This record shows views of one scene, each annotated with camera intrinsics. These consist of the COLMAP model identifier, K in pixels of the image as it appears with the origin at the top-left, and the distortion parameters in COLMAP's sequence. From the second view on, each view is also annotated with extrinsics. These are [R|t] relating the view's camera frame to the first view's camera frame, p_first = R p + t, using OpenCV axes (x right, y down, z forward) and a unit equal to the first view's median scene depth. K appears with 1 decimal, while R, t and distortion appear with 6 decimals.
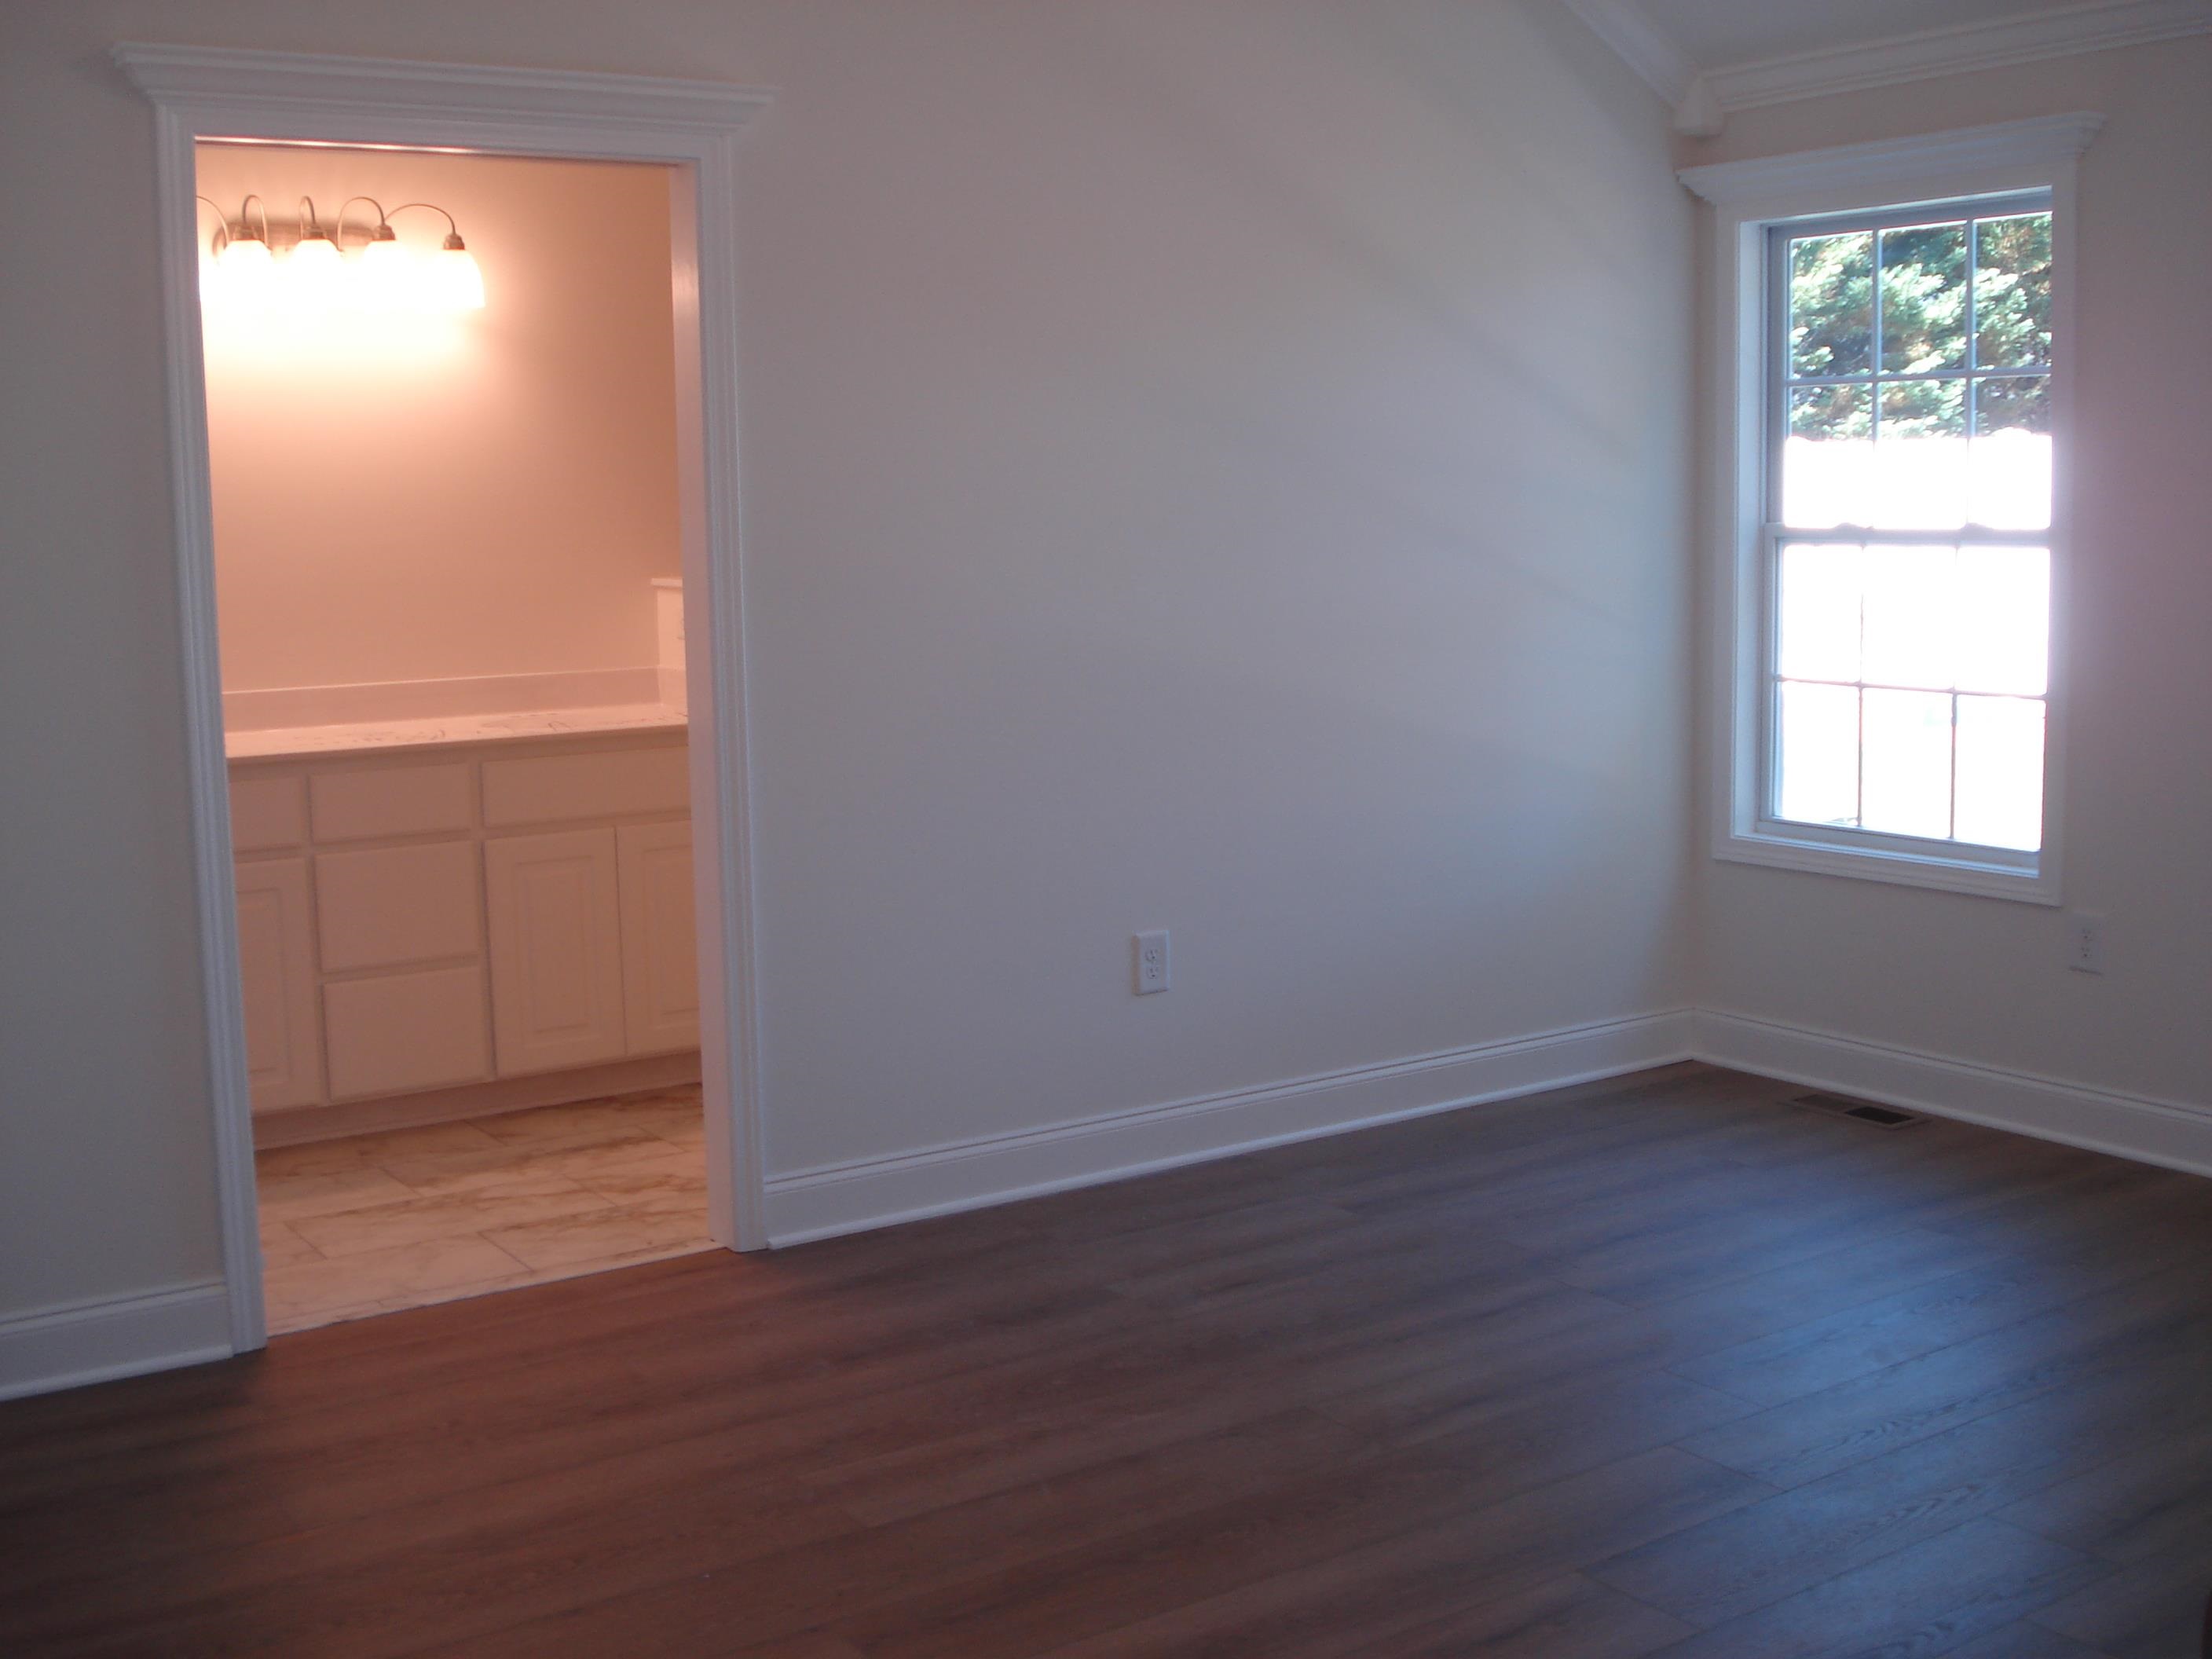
lens RADIAL K [[2502.9, 0, 1133.7], [0, 2502.9, 820.0], [0, 0, 1]] dist [-0.048069, -0.209308]
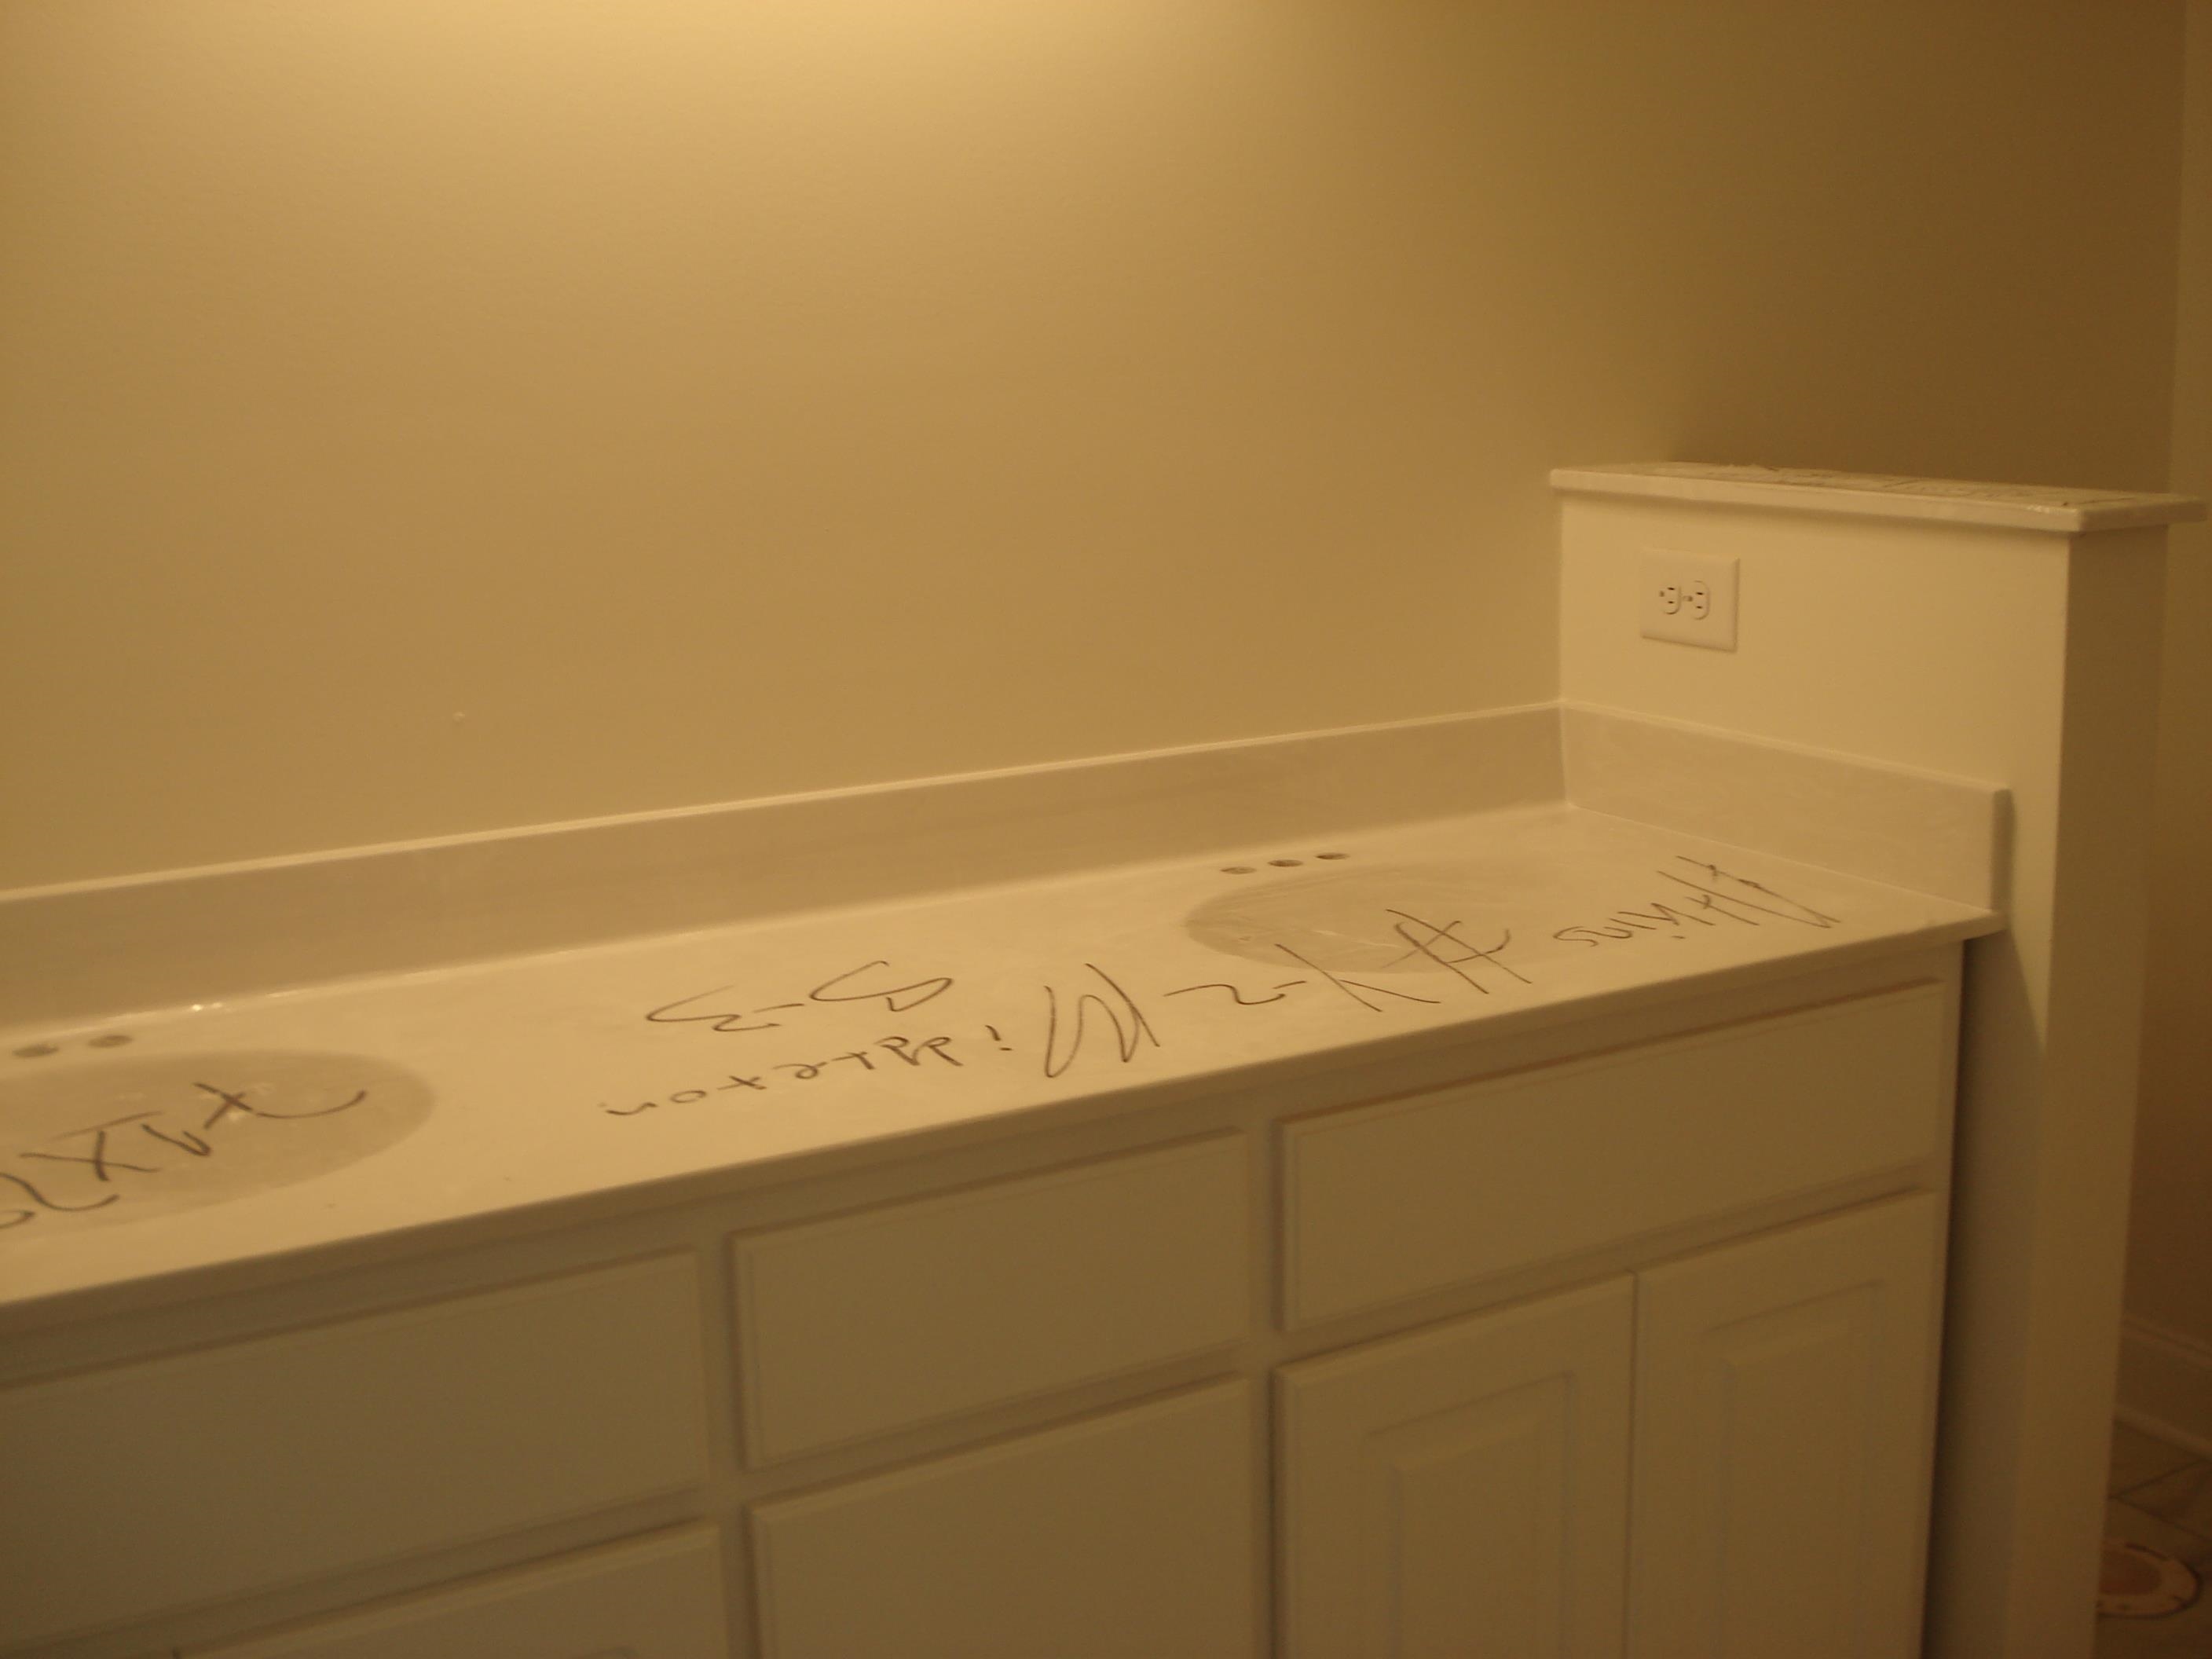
lens RADIAL K [[2502.9, 0, 1133.7], [0, 2502.9, 820.0], [0, 0, 1]] dist [-0.048069, -0.209308]
pose [[0.996935, 0.019112, -0.075867, -0.255616], [-0.013482, 0.997164, 0.074043, -0.080324], [0.077067, -0.072793, 0.994365, 0.699698]]
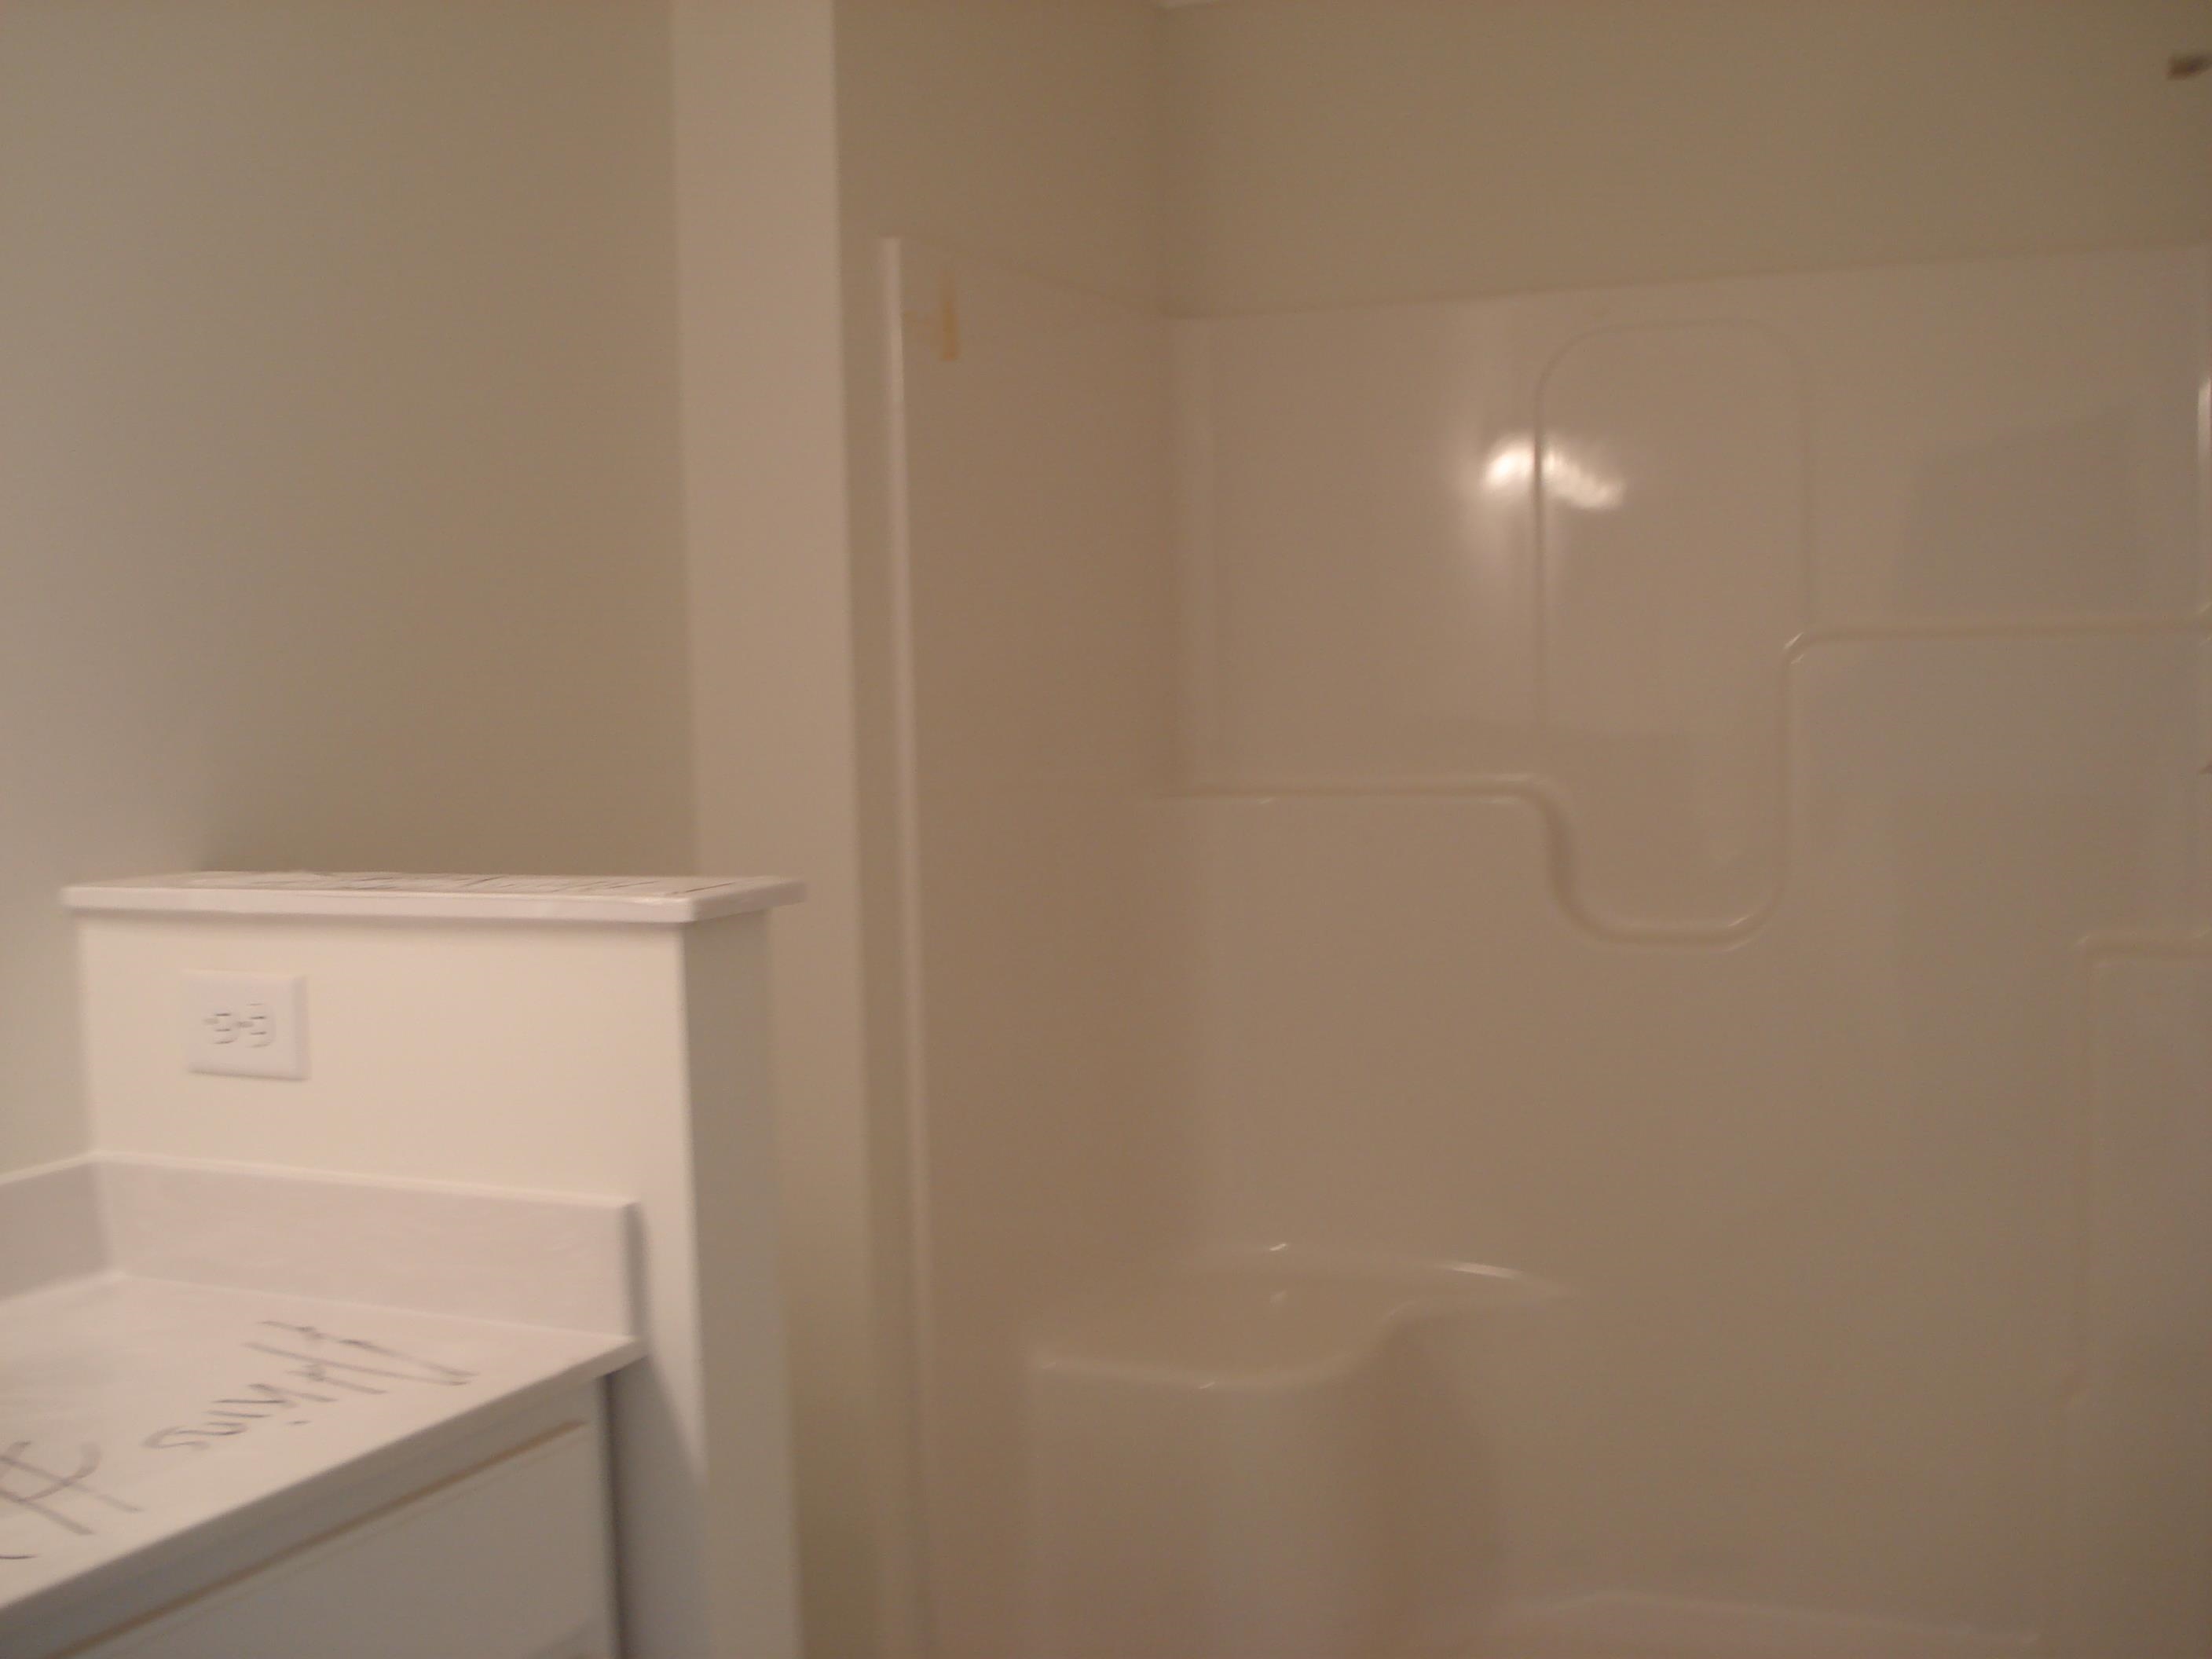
lens RADIAL K [[2531.6, 0, 1106.0], [0, 2531.6, 829.5], [0, 0, 1]] dist [-0.019339, -0.172426]
pose [[0.869047, -0.027239, 0.493980, -0.267241], [0.068525, 0.995486, -0.065662, -0.082997], [-0.489962, 0.090913, 0.866990, 0.736603]]
